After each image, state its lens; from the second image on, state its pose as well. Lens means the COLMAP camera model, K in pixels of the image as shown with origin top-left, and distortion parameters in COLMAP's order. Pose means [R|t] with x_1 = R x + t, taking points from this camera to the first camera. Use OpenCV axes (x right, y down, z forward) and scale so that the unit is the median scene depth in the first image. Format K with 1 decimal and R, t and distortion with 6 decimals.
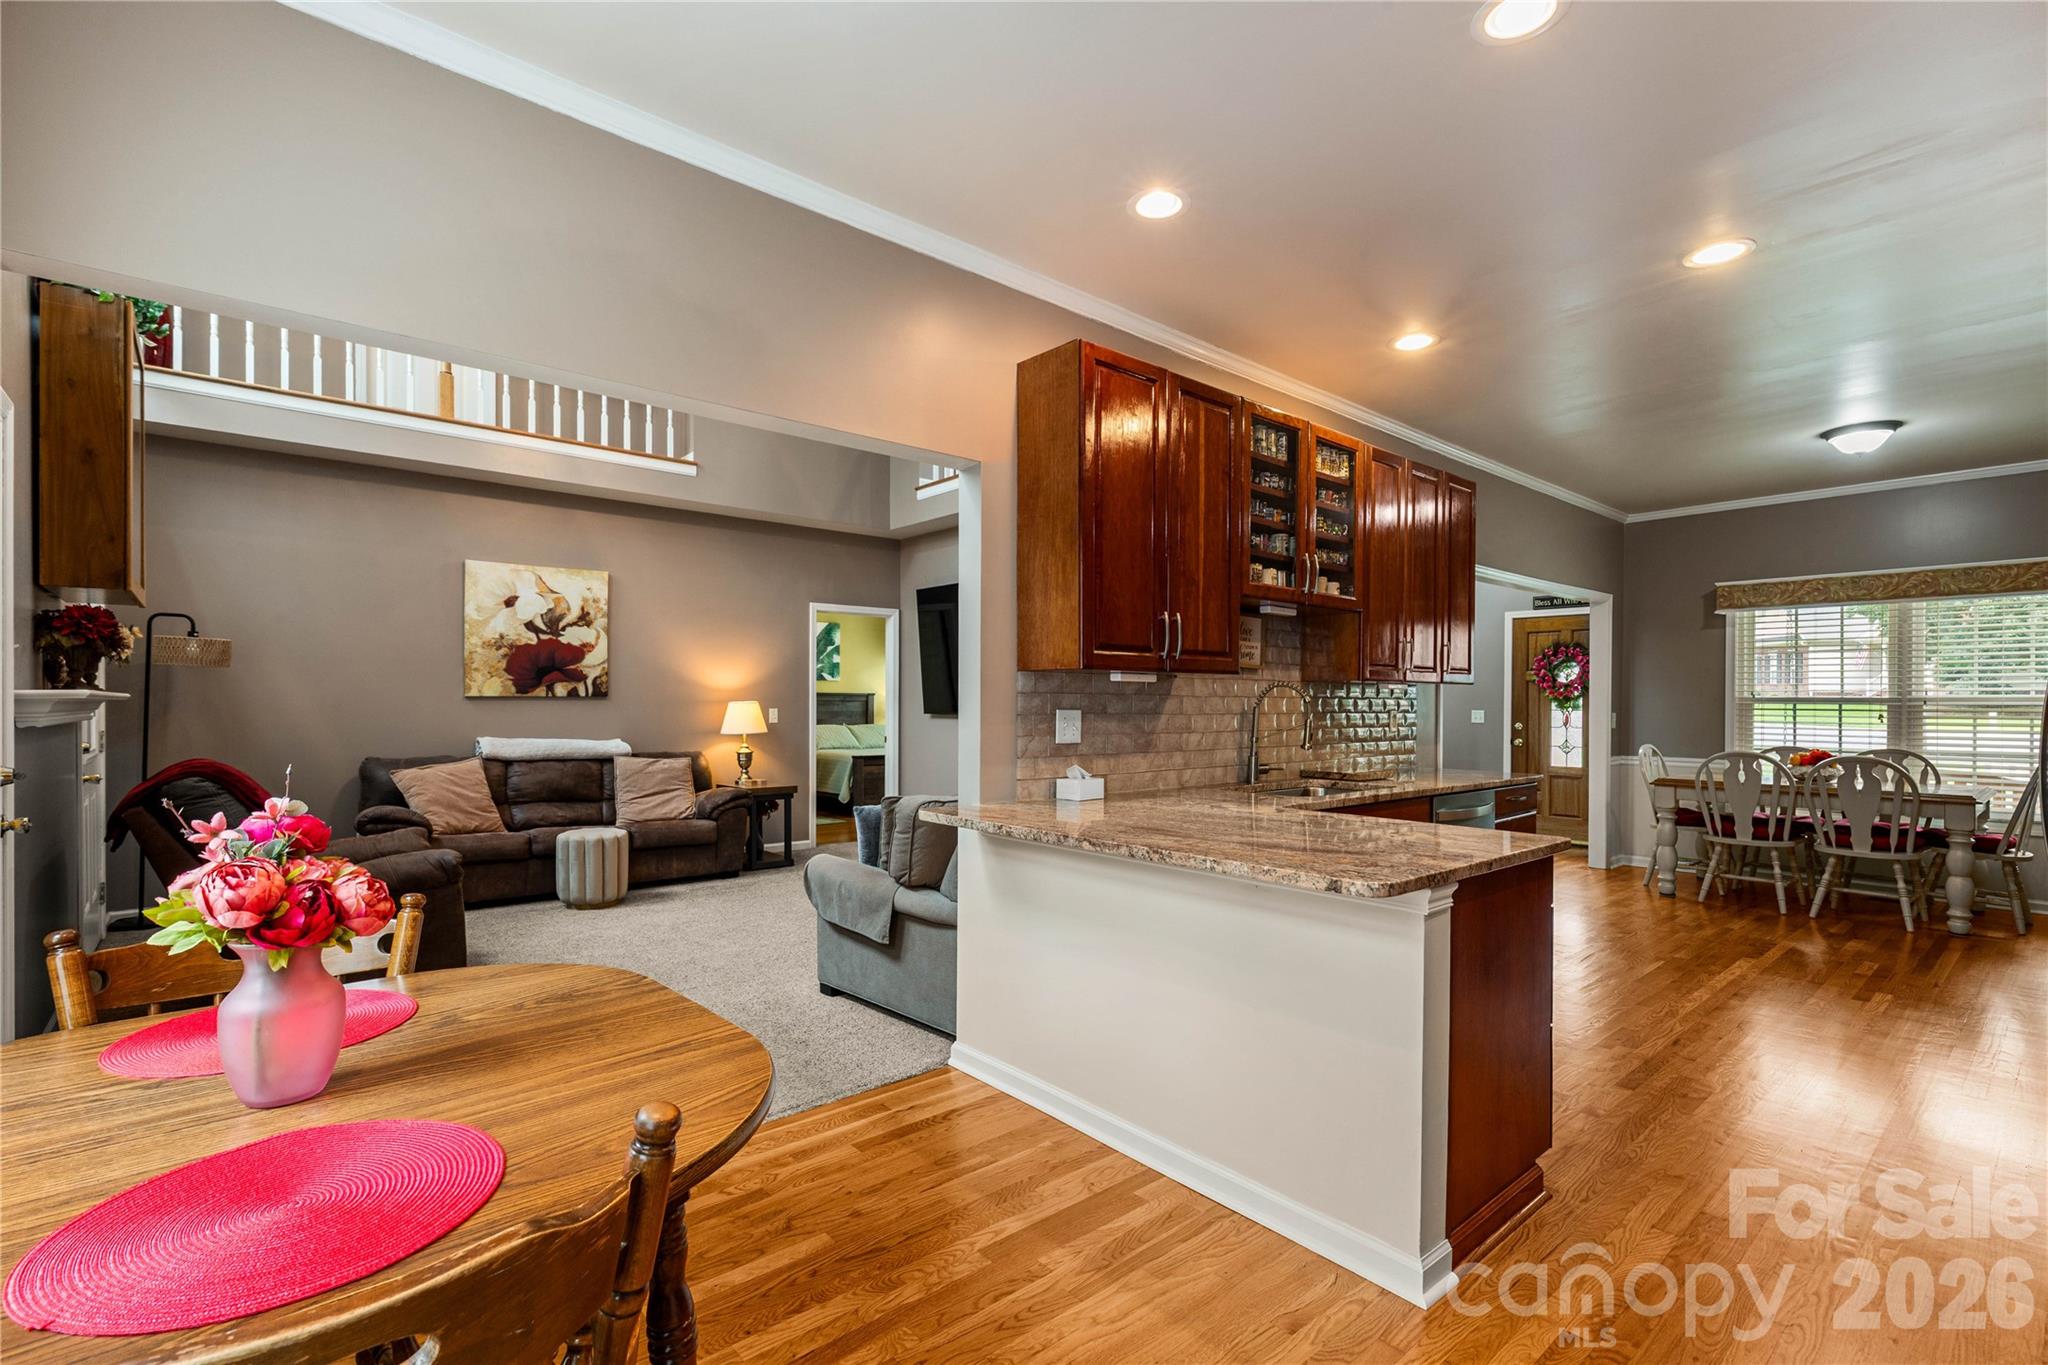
lens RADIAL K [[919.6, 0, 1016.9], [0, 919.6, 691.4], [0, 0, 1]] dist [0.003815, 0.000738]
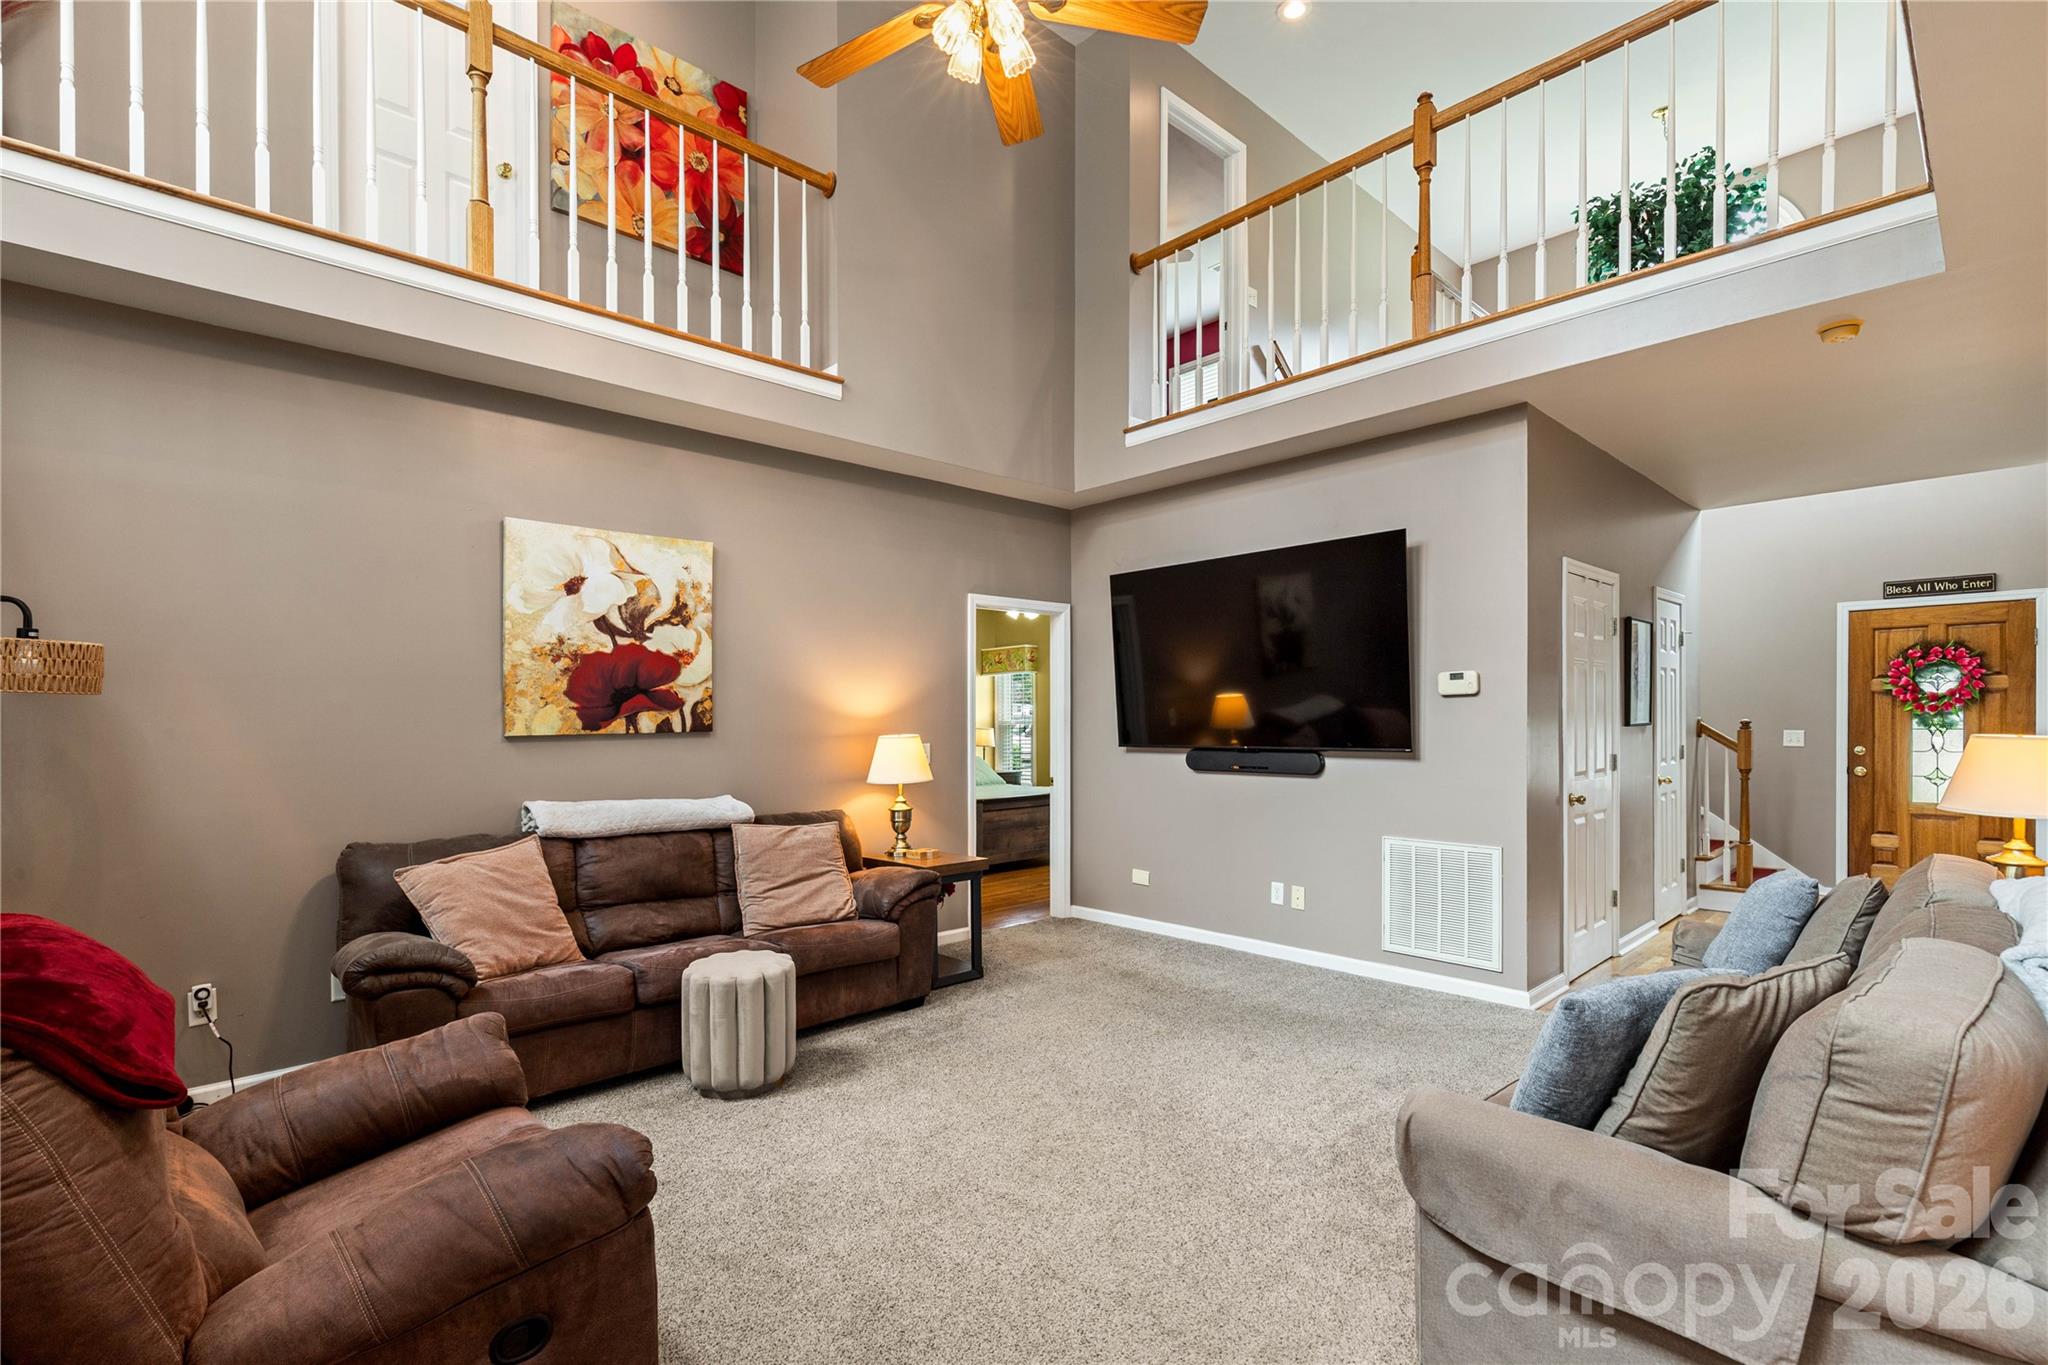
lens RADIAL K [[933.5, 0, 1016.9], [0, 933.5, 700.6], [0, 0, 1]] dist [0.003543, 0.000139]
pose [[0.999032, -0.012338, 0.042215, -0.265680], [0.012685, 0.999888, -0.007970, -0.008988], [-0.042112, 0.008498, 0.999077, 0.335493]]
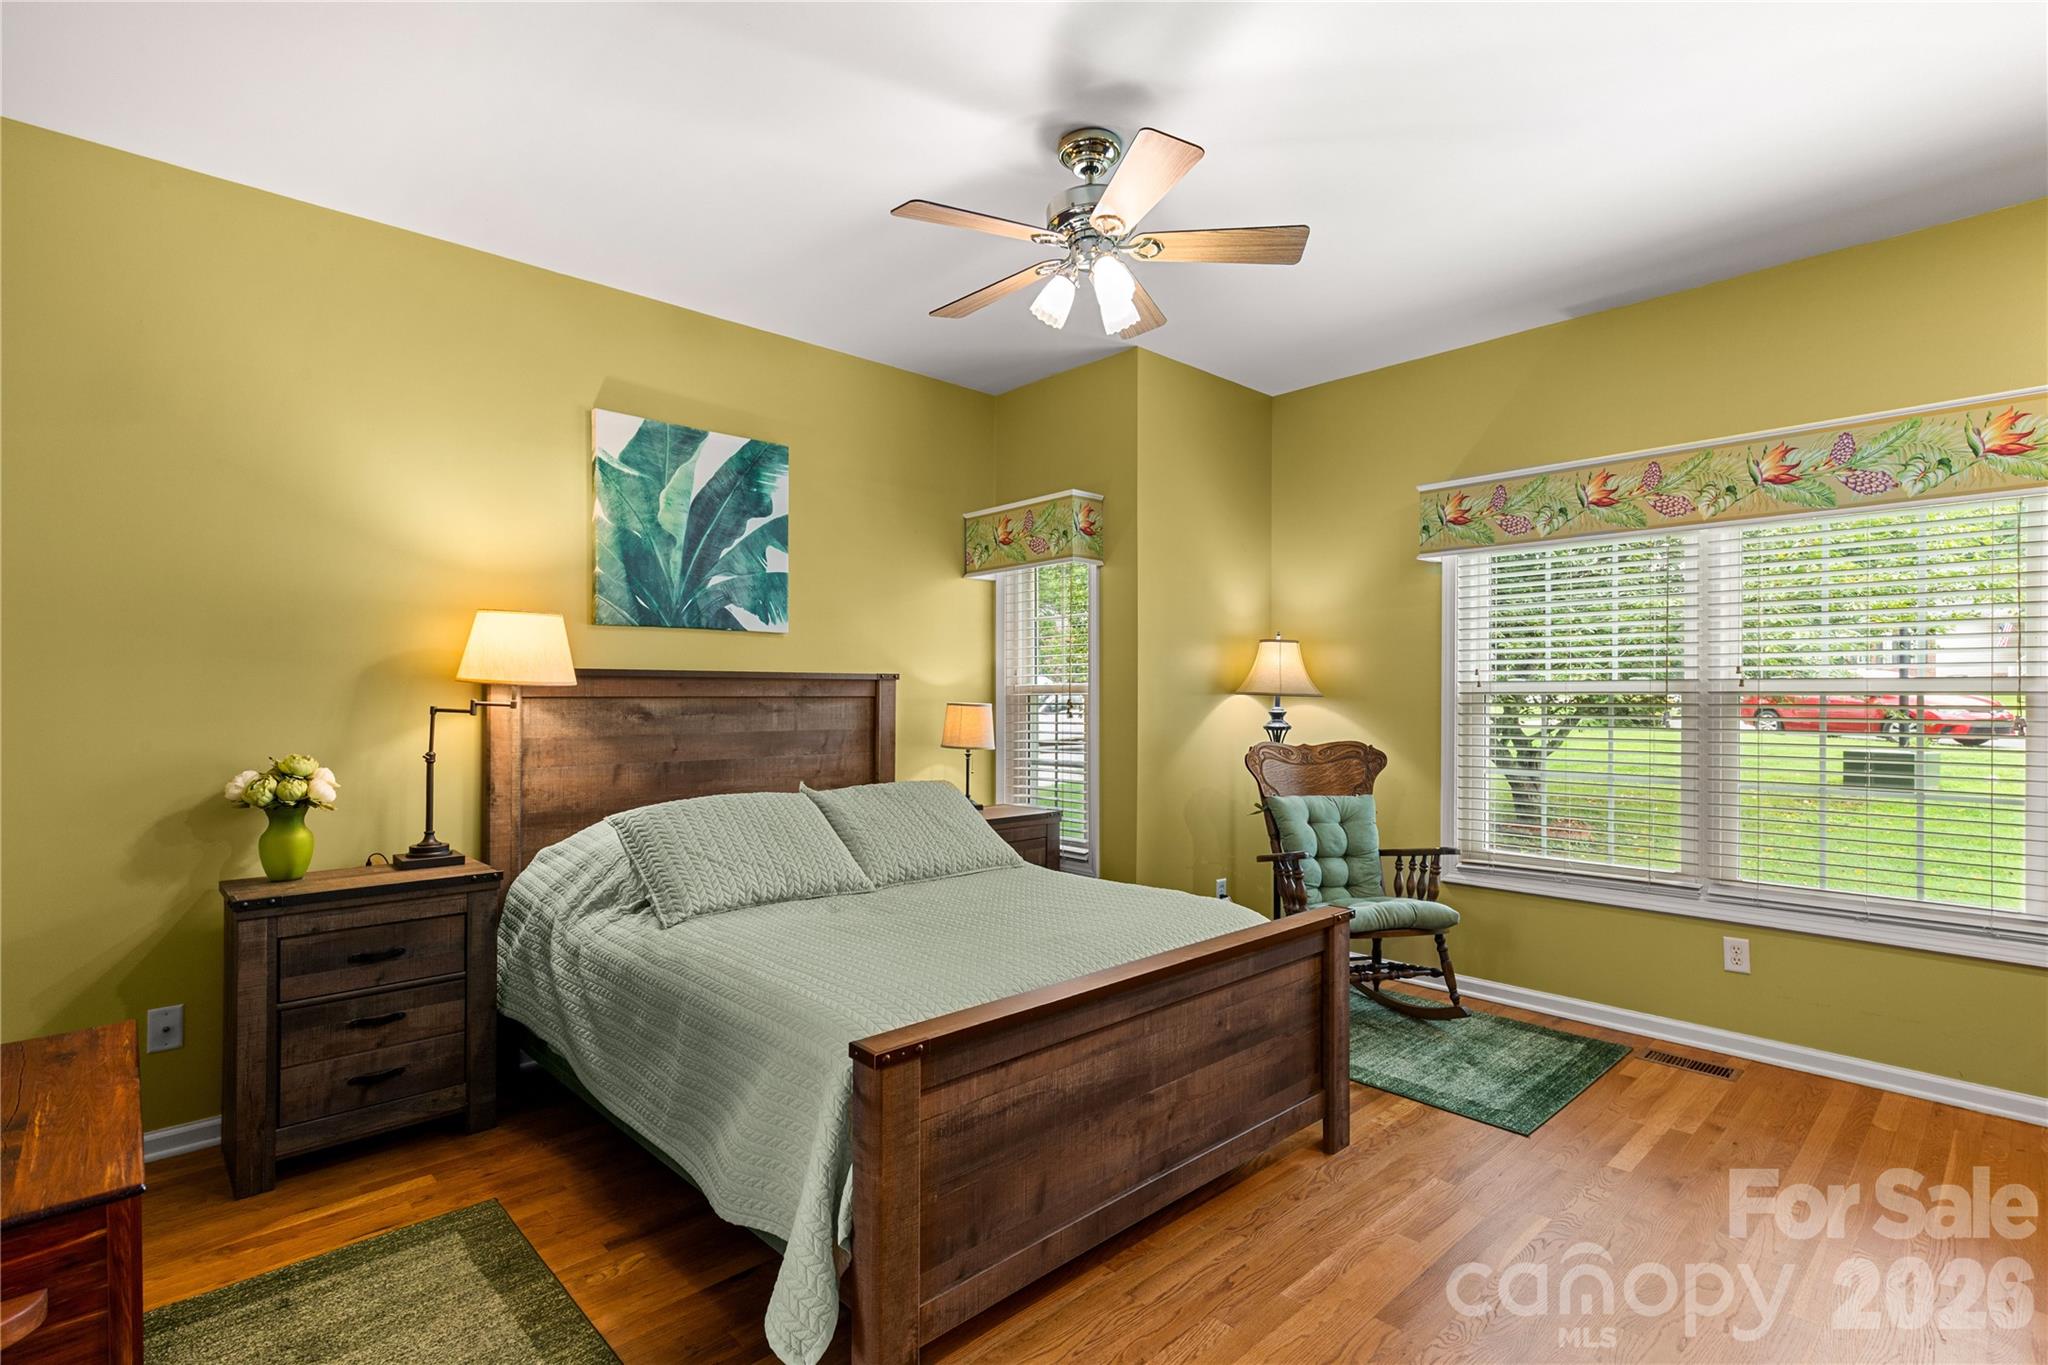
lens RADIAL K [[945.4, 0, 1017.8], [0, 945.4, 673.6], [0, 0, 1]] dist [0.001966, -0.000154]
pose [[0.999462, -0.008774, 0.031609, -0.240480], [0.009304, 0.999818, -0.016636, 0.015490], [-0.031458, 0.016921, 0.999362, 1.301335]]
